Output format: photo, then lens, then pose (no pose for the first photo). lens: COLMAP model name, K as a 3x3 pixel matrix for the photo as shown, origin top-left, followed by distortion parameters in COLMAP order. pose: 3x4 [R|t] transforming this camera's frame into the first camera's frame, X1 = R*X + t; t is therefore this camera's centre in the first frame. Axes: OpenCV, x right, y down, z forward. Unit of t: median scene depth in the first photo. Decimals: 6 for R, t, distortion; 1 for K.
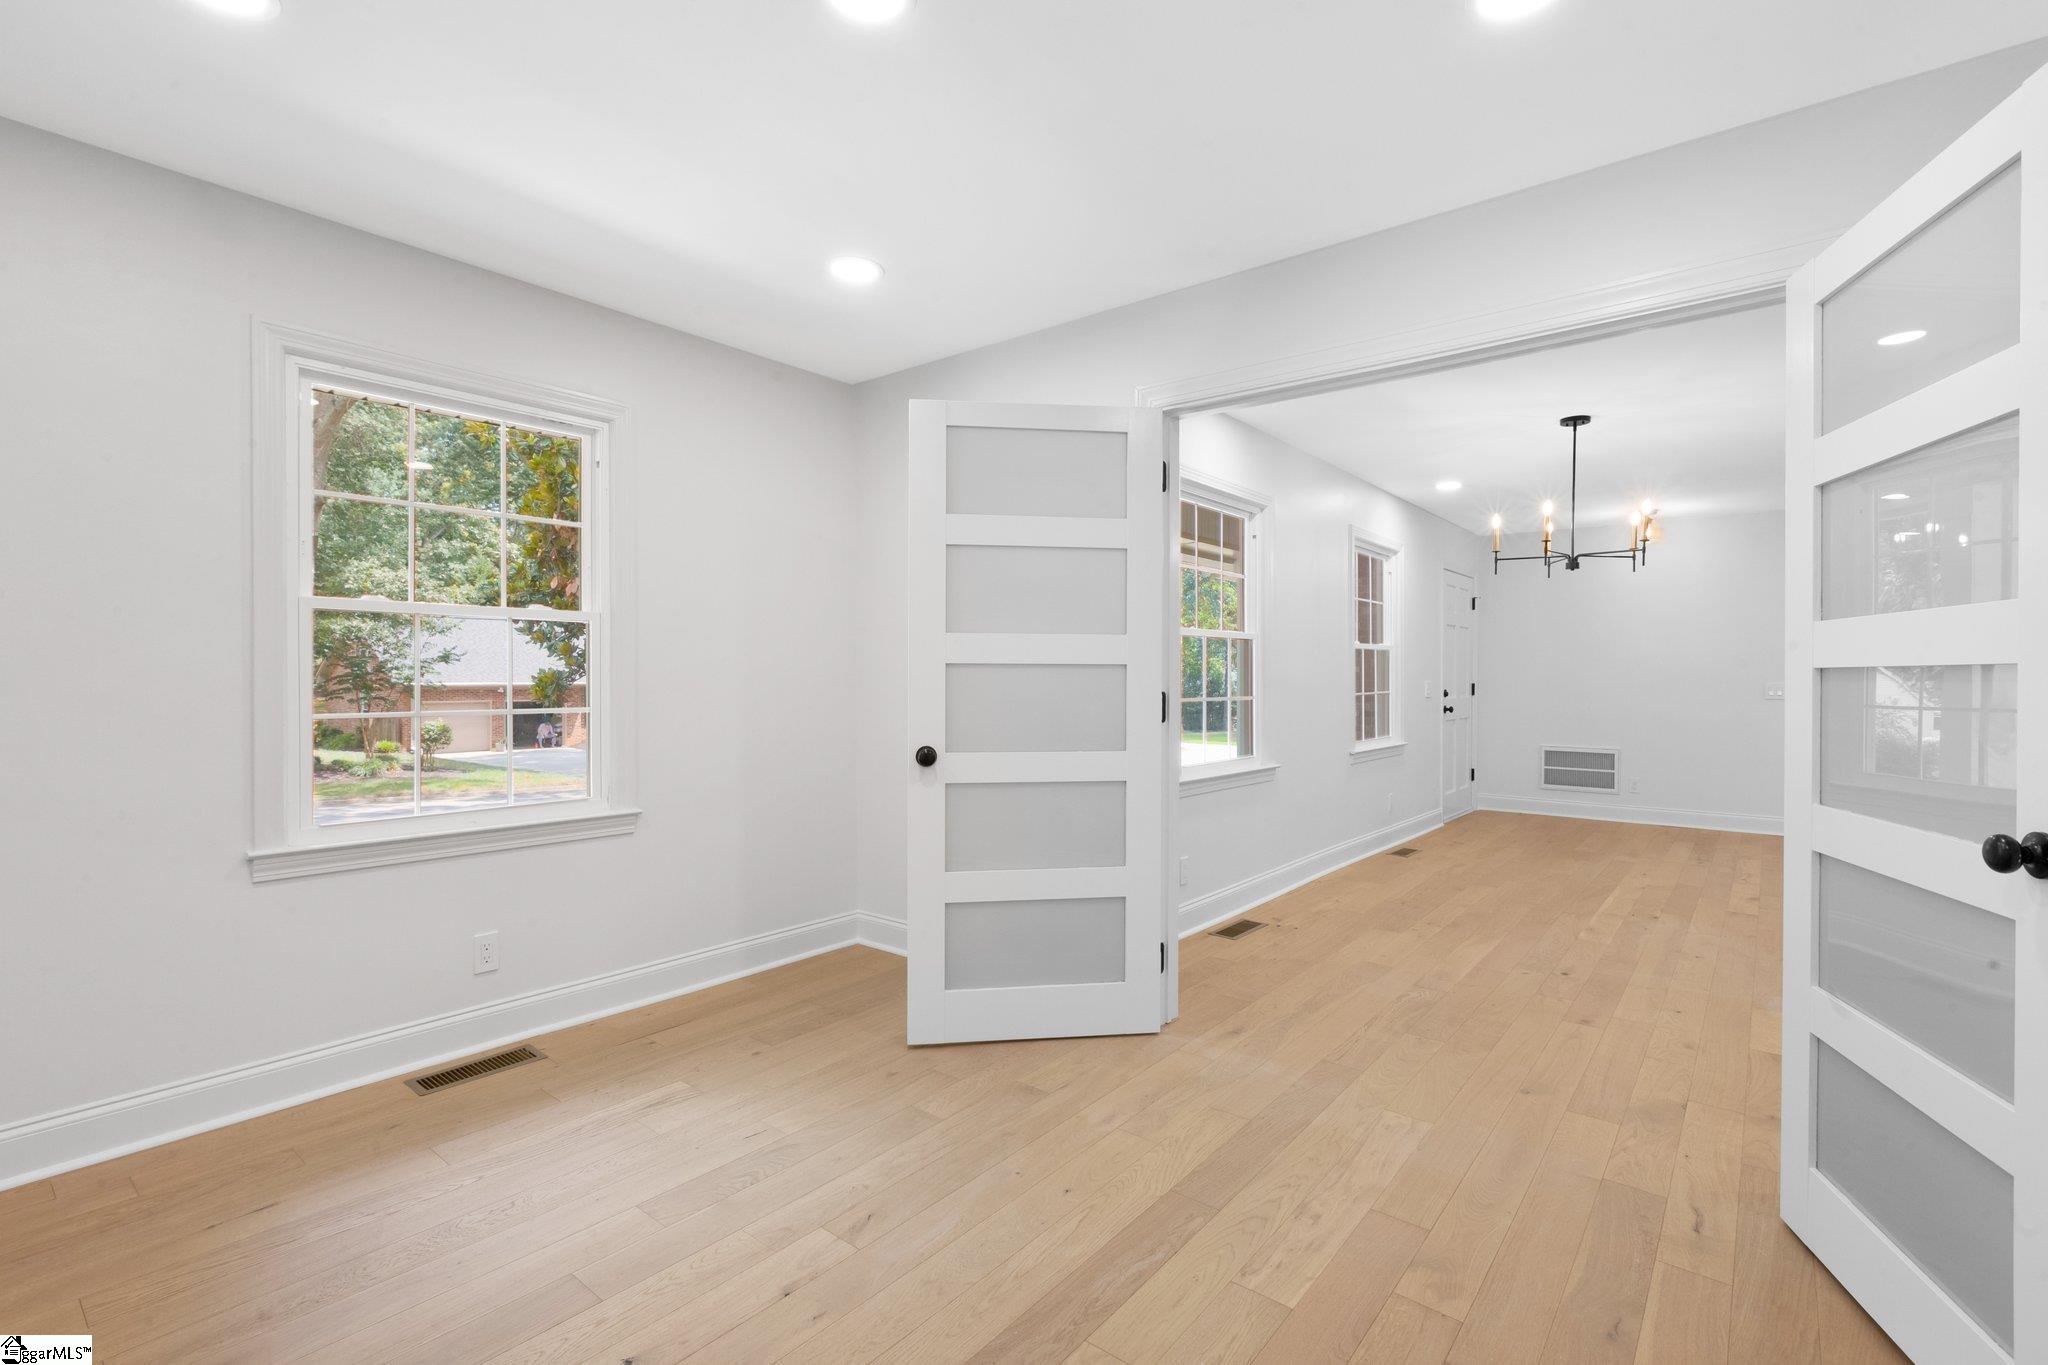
lens RADIAL K [[932.6, 0, 1024.0], [0, 932.6, 682.5], [0, 0, 1]] dist [0.040840, 0.000045]
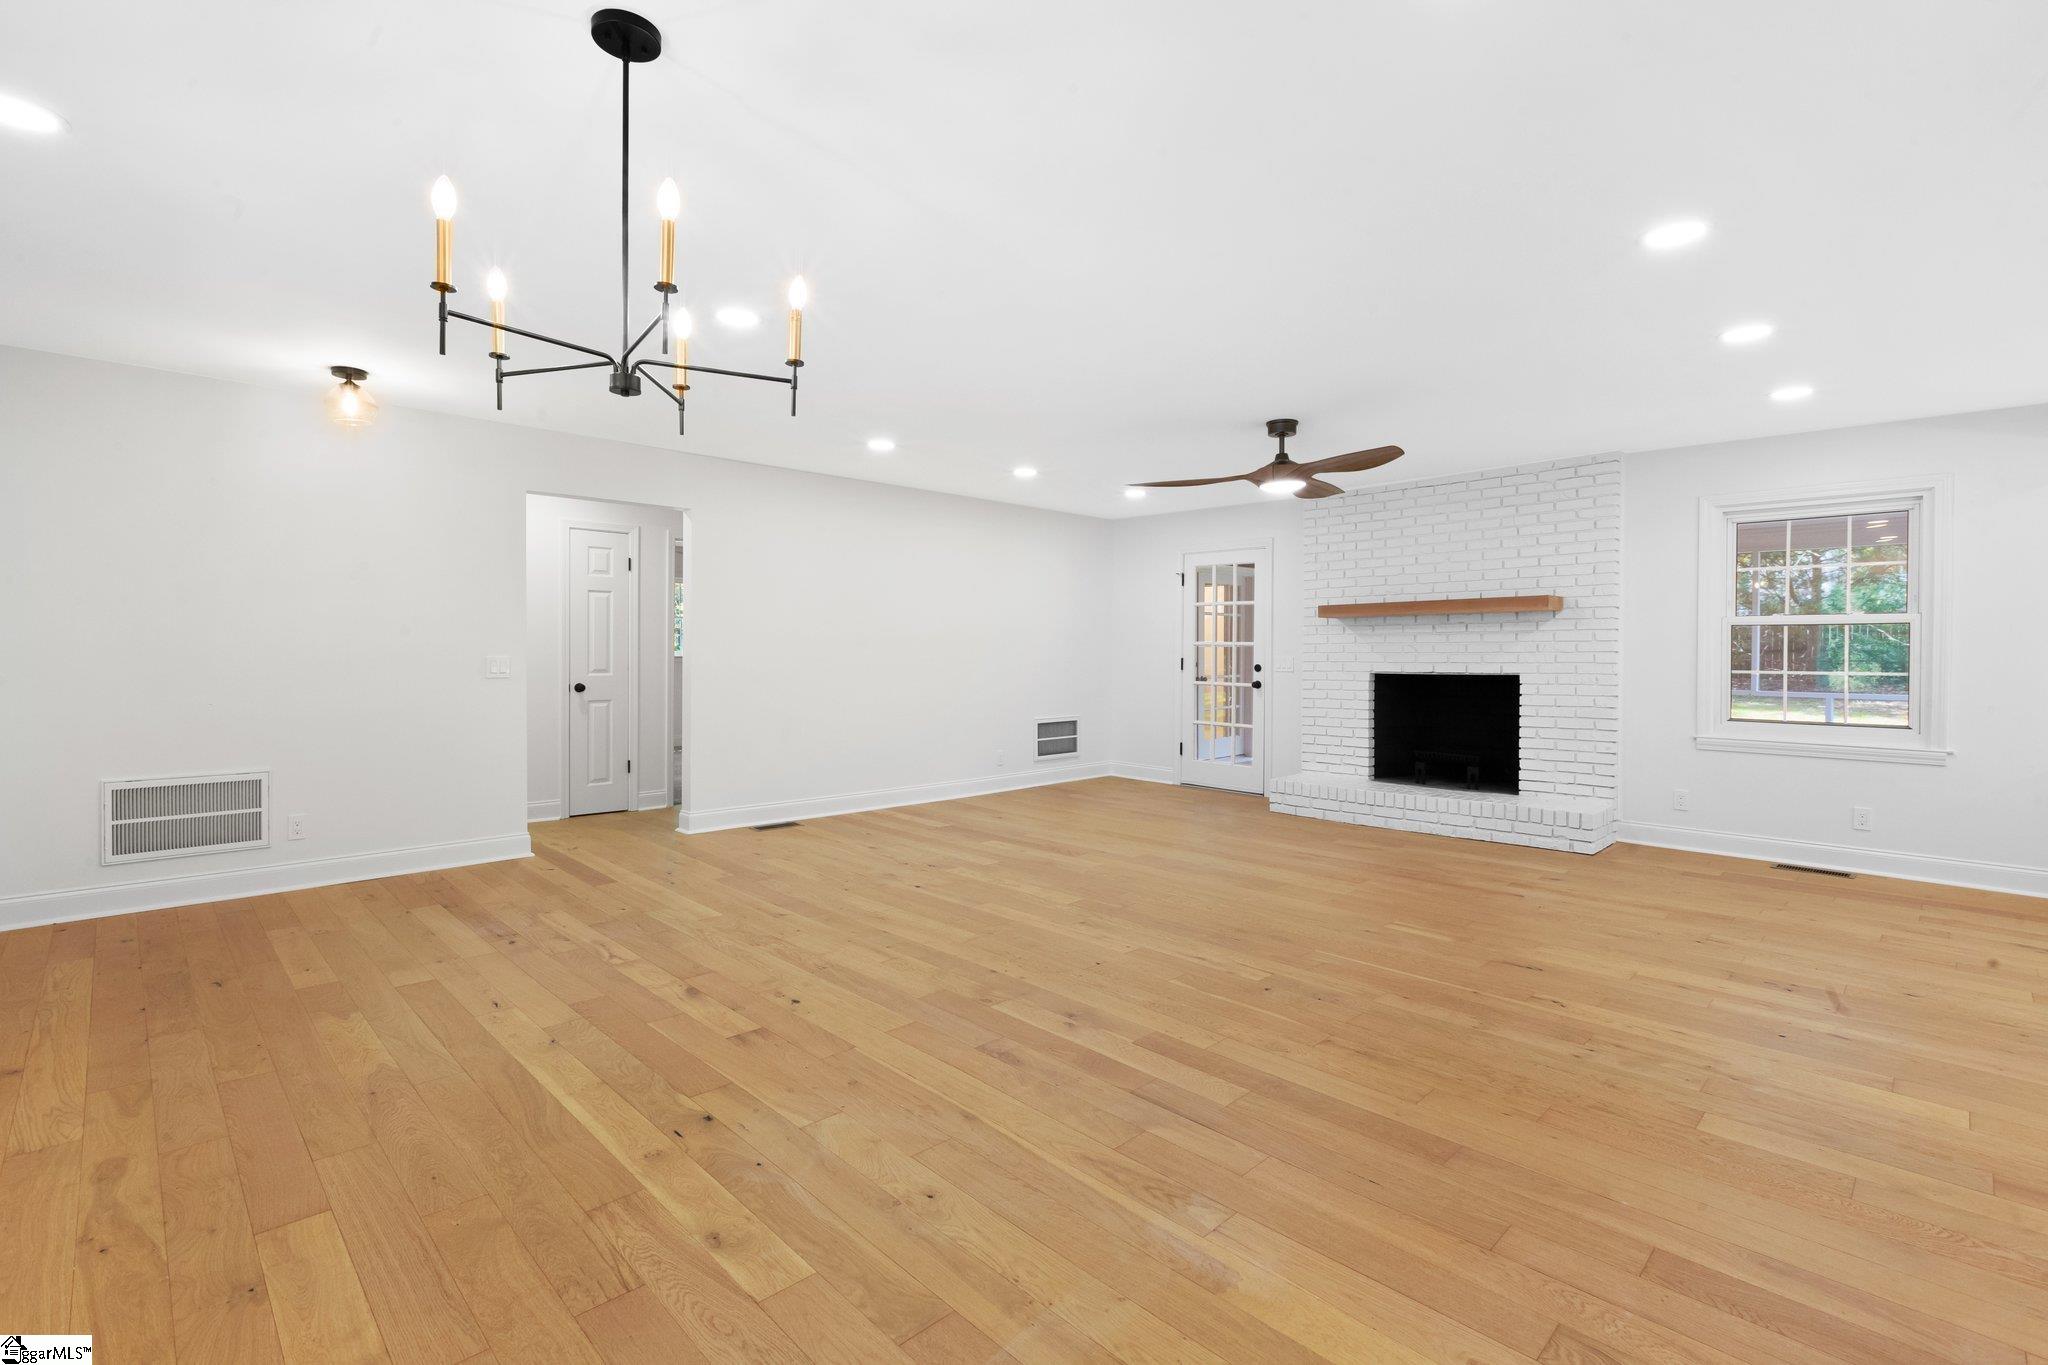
lens RADIAL K [[915.5, 0, 1014.2], [0, 915.5, 656.8], [0, 0, 1]] dist [-0.003650, -0.000022]
pose [[0.121695, -0.001304, 0.992567, 0.114319], [0.002566, 0.999996, 0.001000, -0.001379], [-0.992564, 0.002425, 0.121698, 0.453771]]
